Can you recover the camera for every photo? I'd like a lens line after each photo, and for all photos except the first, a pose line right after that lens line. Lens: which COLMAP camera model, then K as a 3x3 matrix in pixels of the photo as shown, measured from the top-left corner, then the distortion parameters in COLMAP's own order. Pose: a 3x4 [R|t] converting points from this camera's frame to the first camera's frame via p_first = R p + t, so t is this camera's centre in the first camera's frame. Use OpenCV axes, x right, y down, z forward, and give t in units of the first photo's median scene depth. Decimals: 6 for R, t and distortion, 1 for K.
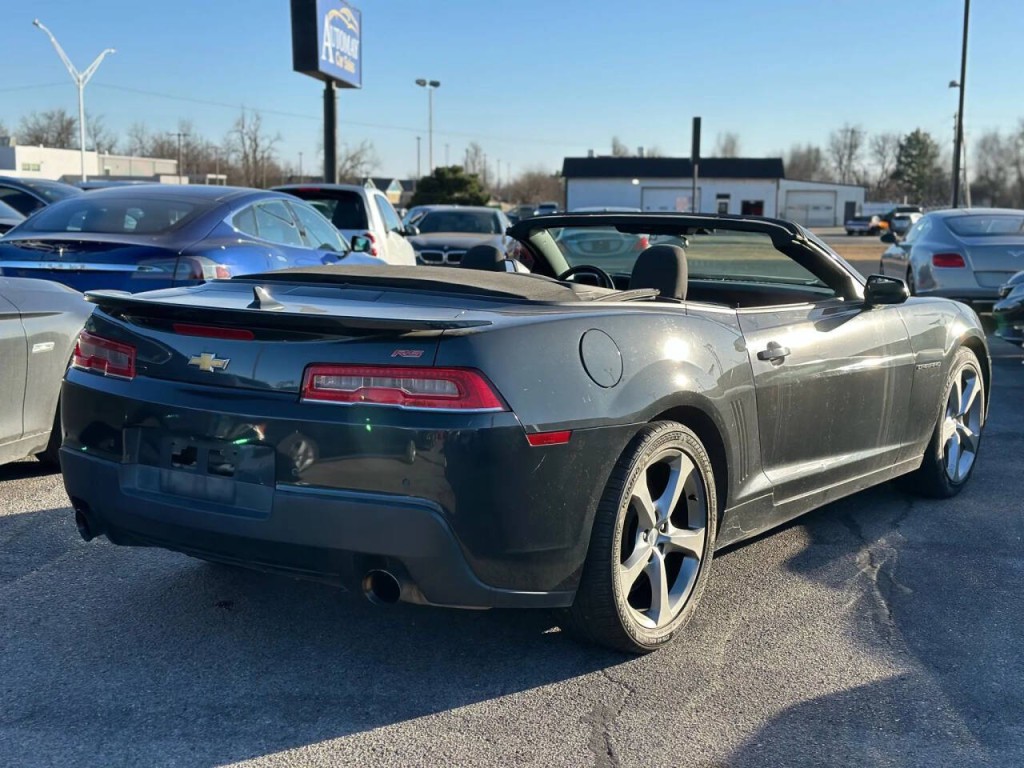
lens RADIAL K [[1491.7, 0, 512.0], [0, 1491.7, 384.0], [0, 0, 1]] dist [0.029360, -0.034116]
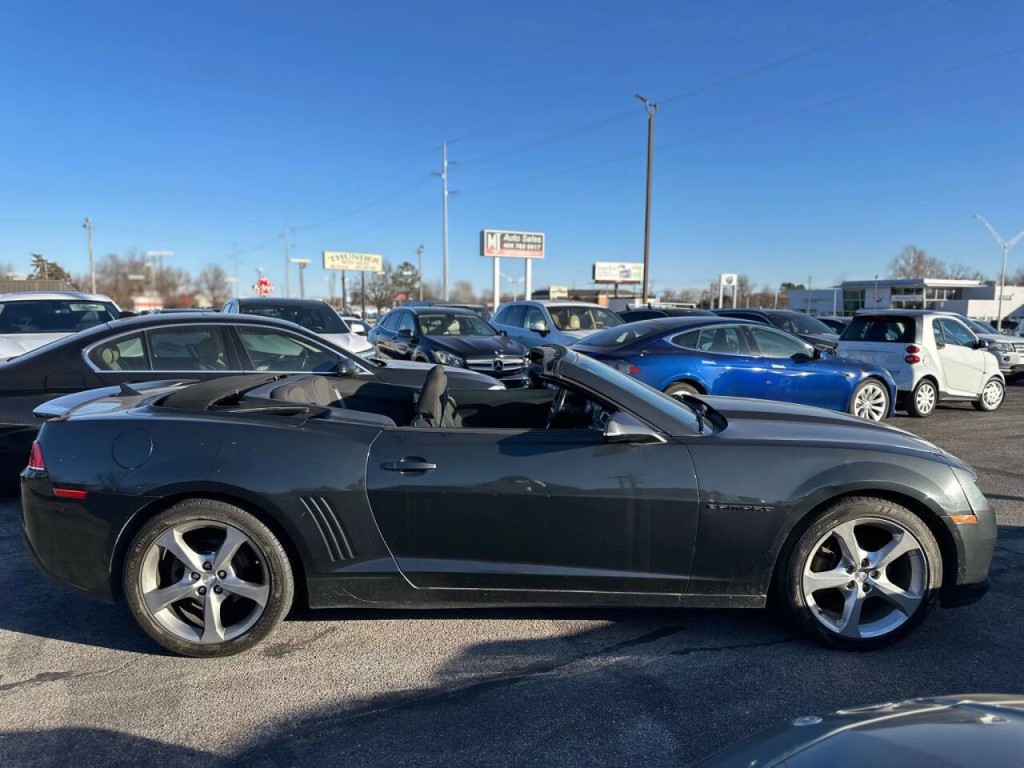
lens RADIAL K [[736.4, 0, 508.6], [0, 736.4, 383.5], [0, 0, 1]] dist [0.059480, -0.079822]
pose [[0.575653, 0.075831, -0.814170, 0.540351], [-0.100961, 0.994663, 0.021258, -0.083857], [0.811437, 0.069963, 0.580237, 0.526142]]
